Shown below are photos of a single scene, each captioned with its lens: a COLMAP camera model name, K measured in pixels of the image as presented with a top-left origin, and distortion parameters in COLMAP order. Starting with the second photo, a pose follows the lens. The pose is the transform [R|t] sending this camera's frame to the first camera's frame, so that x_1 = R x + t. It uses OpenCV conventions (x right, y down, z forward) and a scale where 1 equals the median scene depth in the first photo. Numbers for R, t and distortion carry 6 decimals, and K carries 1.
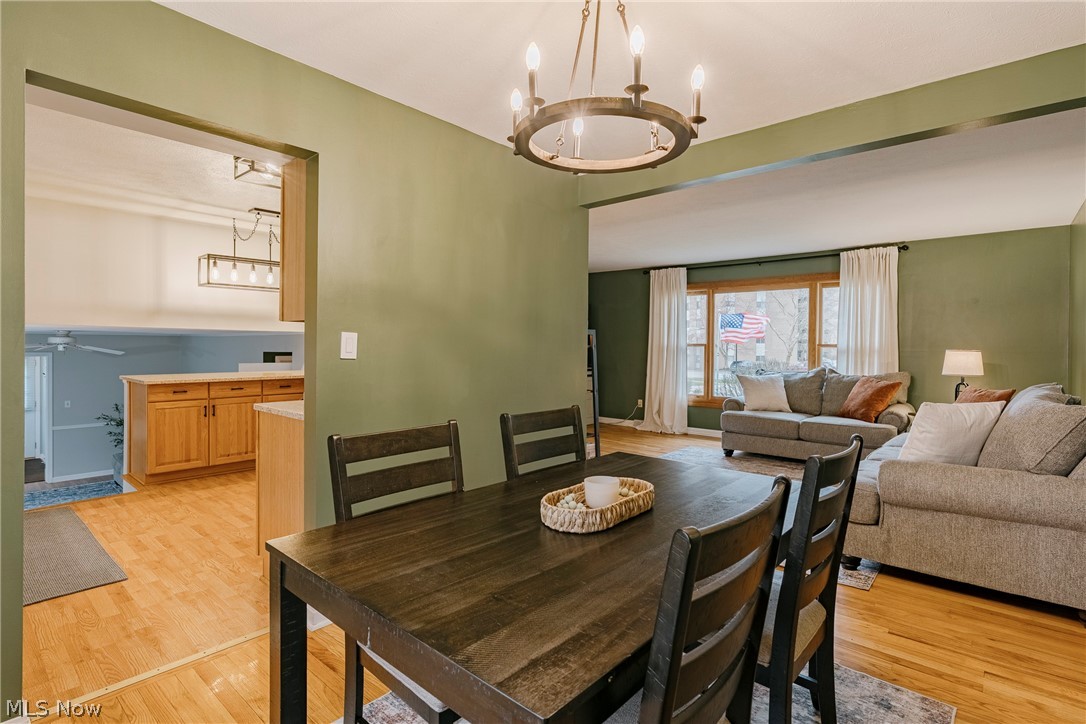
lens RADIAL K [[531.4, 0, 543.2], [0, 531.4, 352.4], [0, 0, 1]] dist [0.000385, 0.000734]
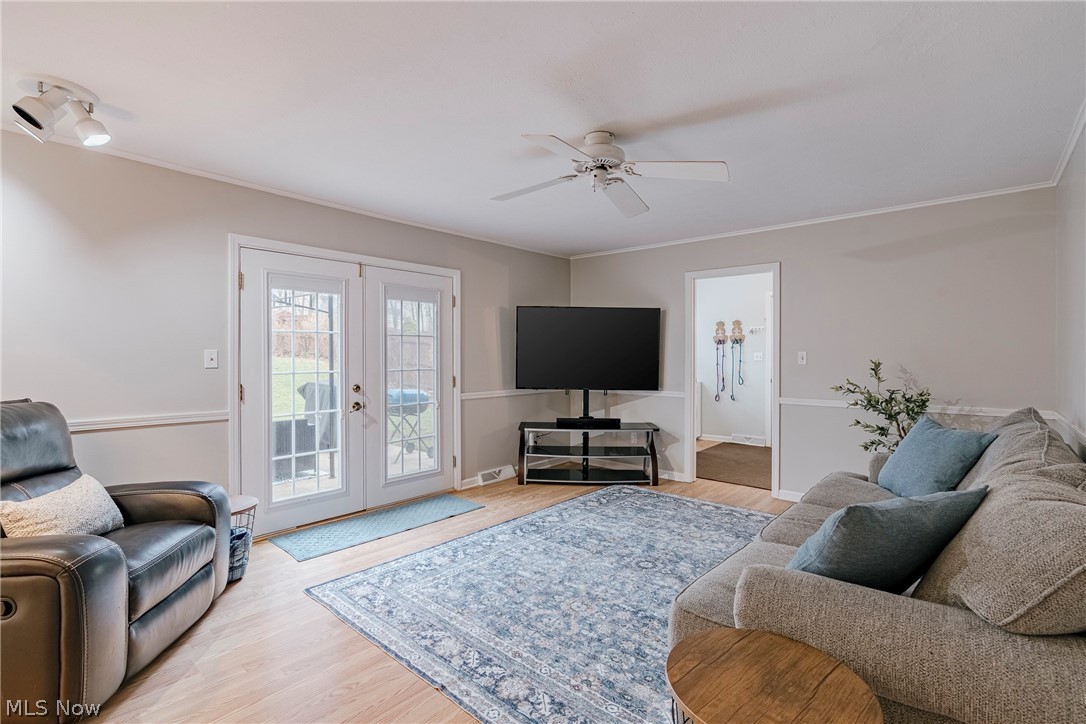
lens RADIAL K [[502.2, 0, 546.6], [0, 502.2, 360.7], [0, 0, 1]] dist [-0.009707, 0.000778]
pose [[0.008109, -0.000152, -0.999967, -0.600719], [-0.012317, 0.999924, -0.000252, 0.155234], [0.999891, 0.012318, 0.008107, 1.118335]]
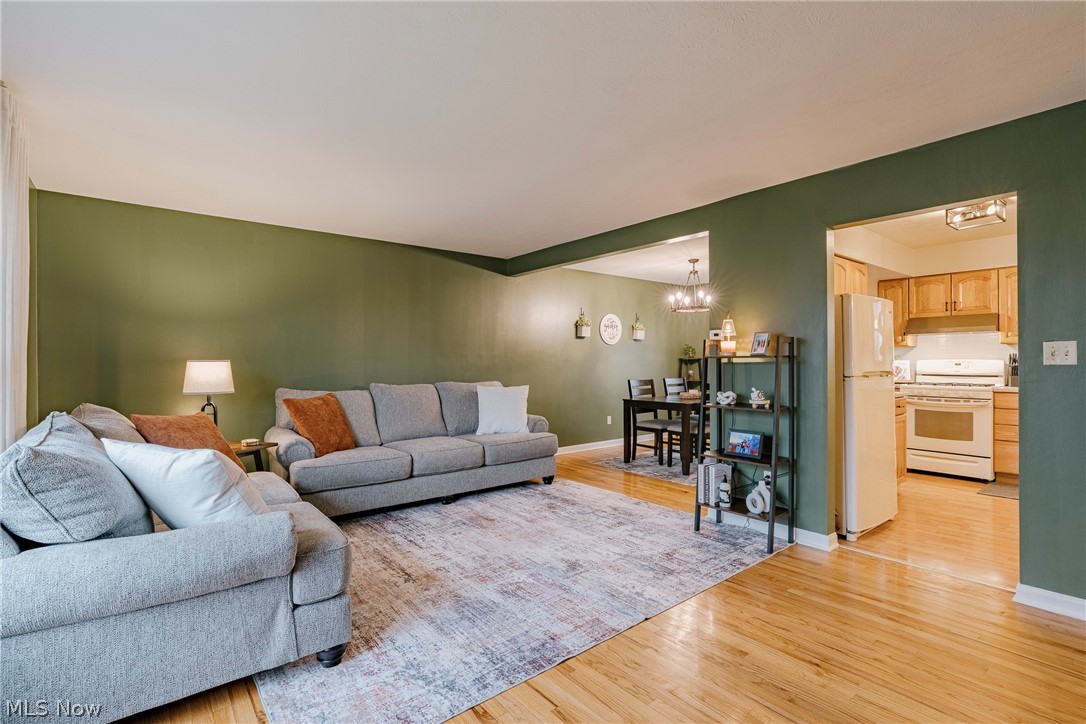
lens RADIAL K [[502.2, 0, 546.6], [0, 502.2, 360.7], [0, 0, 1]] dist [-0.009707, 0.000778]
pose [[-0.986321, -0.003926, 0.164790, 0.155761], [-0.002086, 0.999934, 0.011342, -0.011321], [-0.164824, 0.010843, -0.986263, 1.354652]]
